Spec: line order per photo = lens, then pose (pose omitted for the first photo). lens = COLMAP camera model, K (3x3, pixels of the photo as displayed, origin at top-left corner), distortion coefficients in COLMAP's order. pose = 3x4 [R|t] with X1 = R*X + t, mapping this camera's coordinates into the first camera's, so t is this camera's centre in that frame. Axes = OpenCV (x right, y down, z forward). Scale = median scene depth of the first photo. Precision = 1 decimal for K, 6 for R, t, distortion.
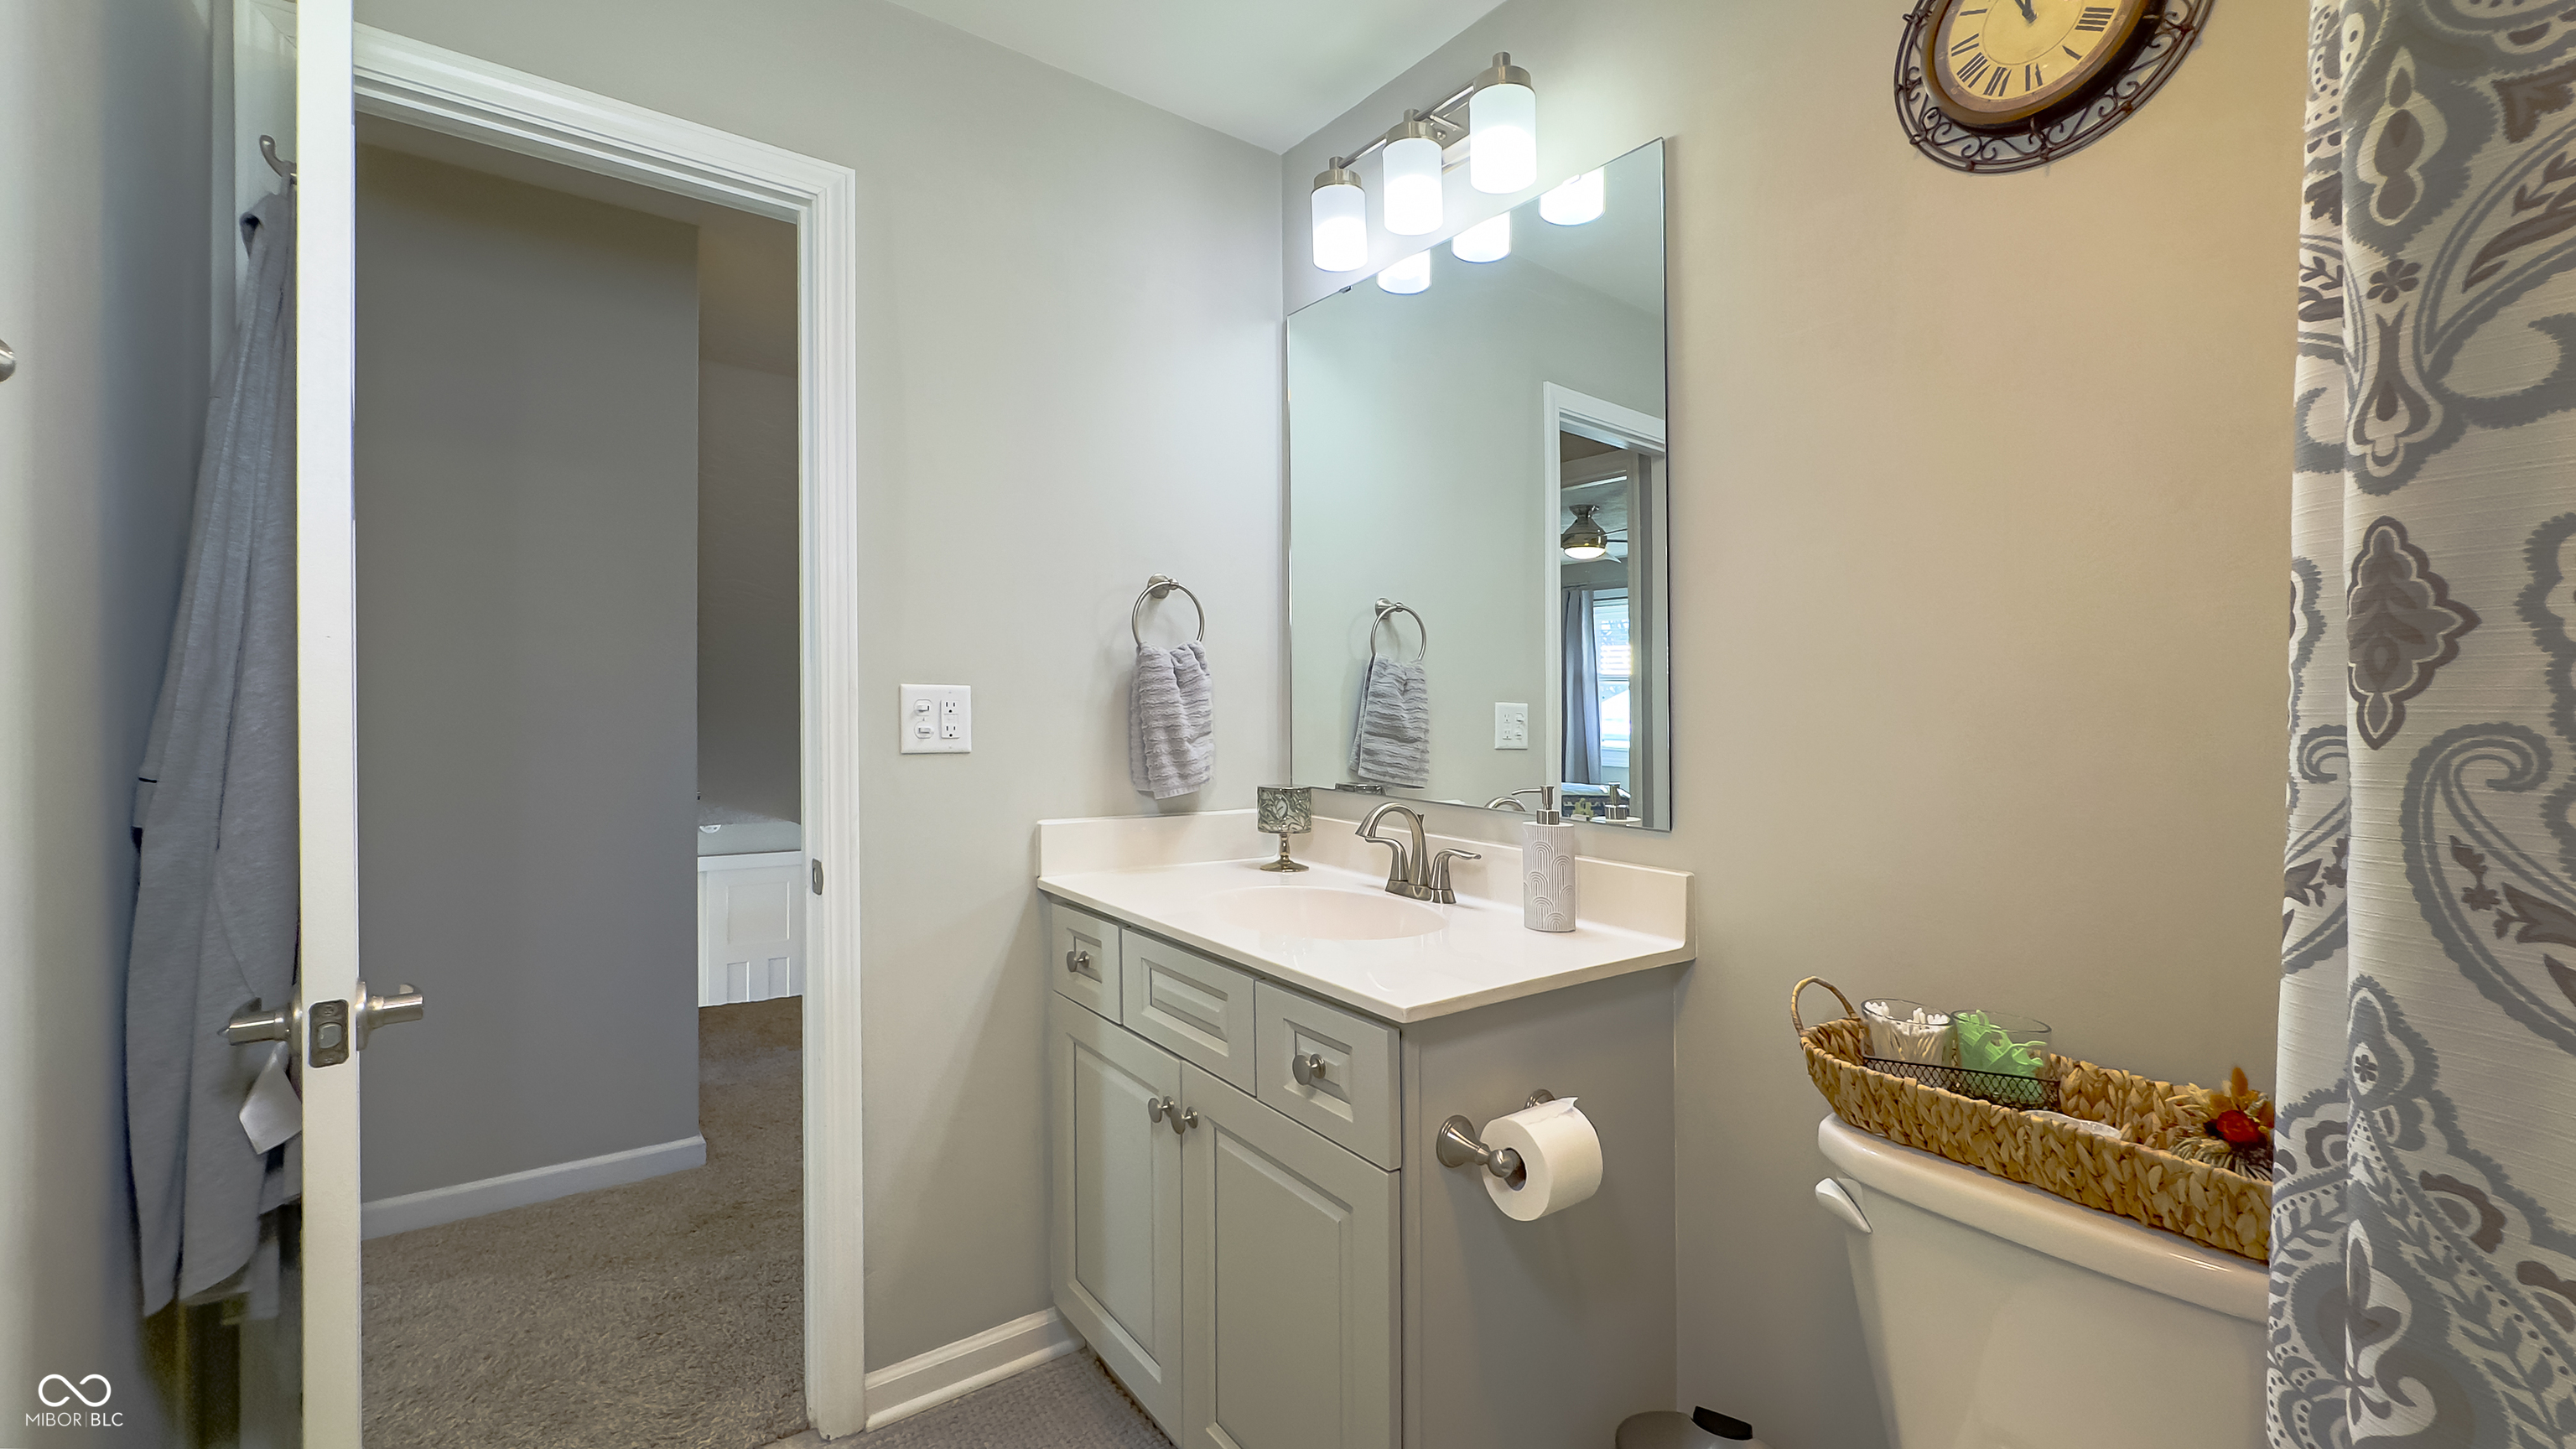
lens RADIAL K [[1057.0, 0, 1298.2], [0, 1057.0, 712.5], [0, 0, 1]] dist [0.000800, 0.000111]
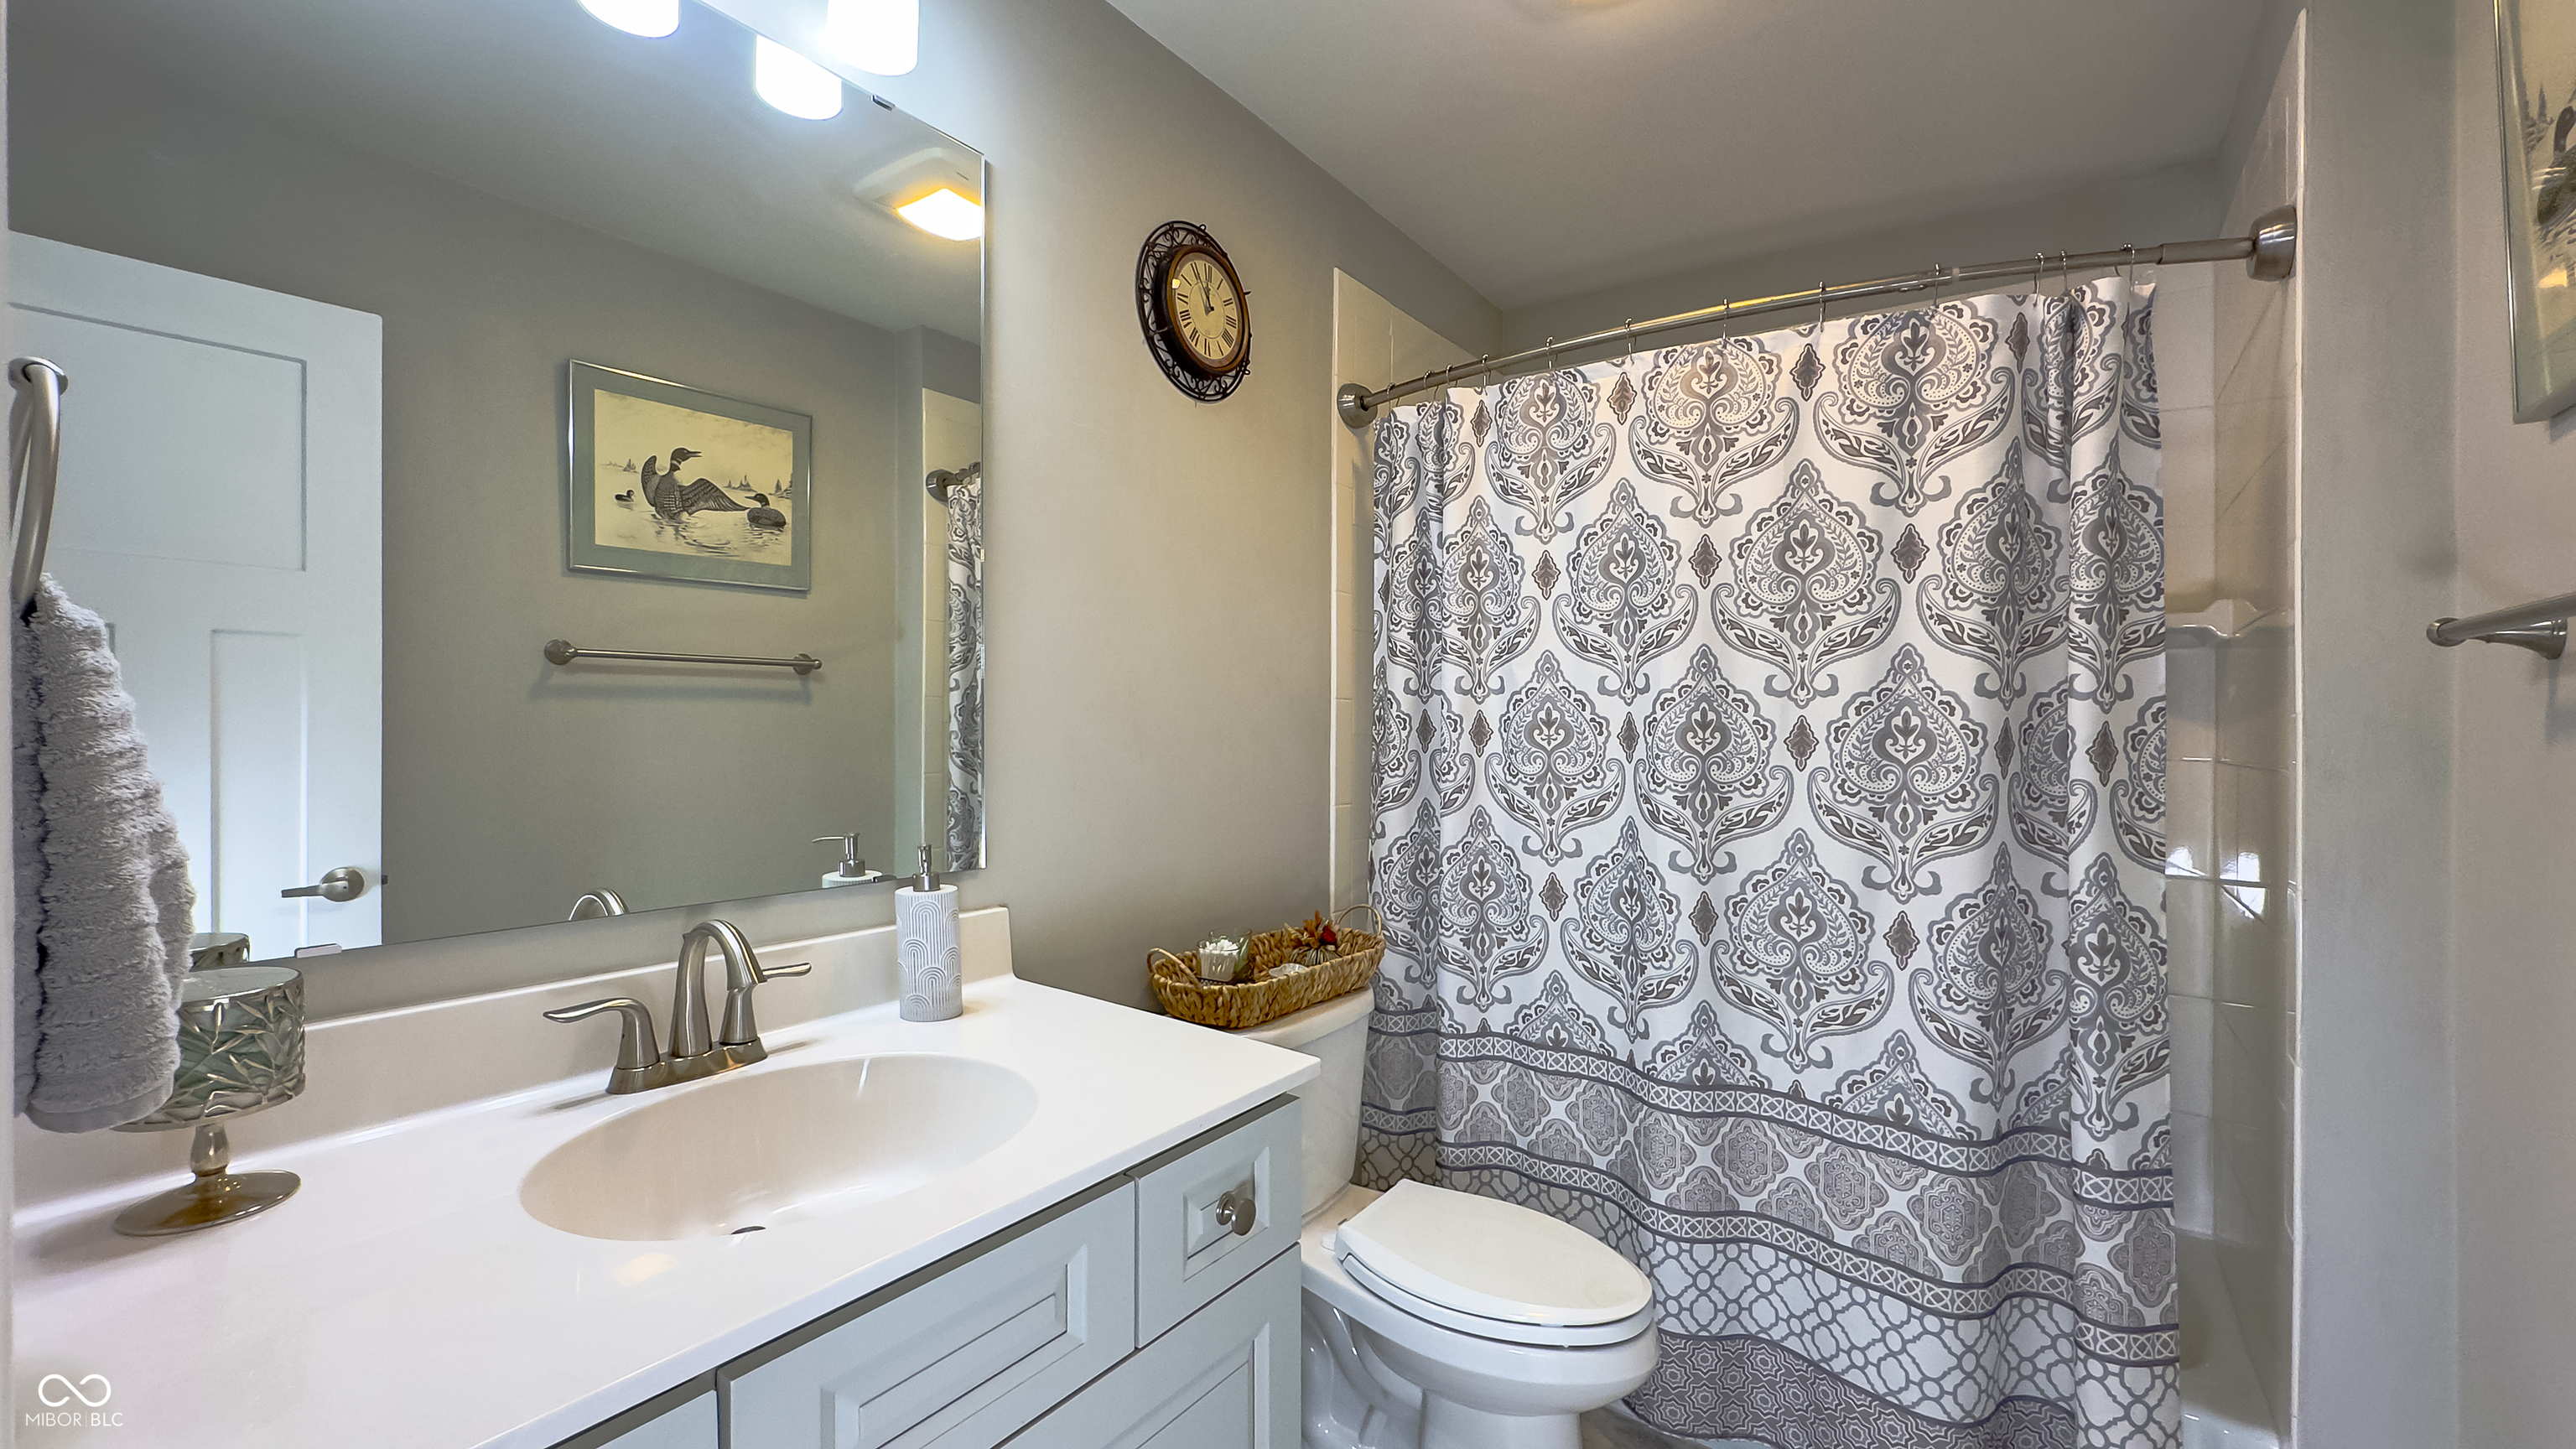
lens RADIAL K [[1057.0, 0, 1299.9], [0, 1057.0, 720.0], [0, 0, 1]] dist [0.000800, 0.000111]
pose [[-0.290927, 0.001769, 0.956743, -0.853296], [0.010378, 0.999945, 0.001307, -0.032796], [-0.956689, 0.010309, -0.290930, 1.291040]]
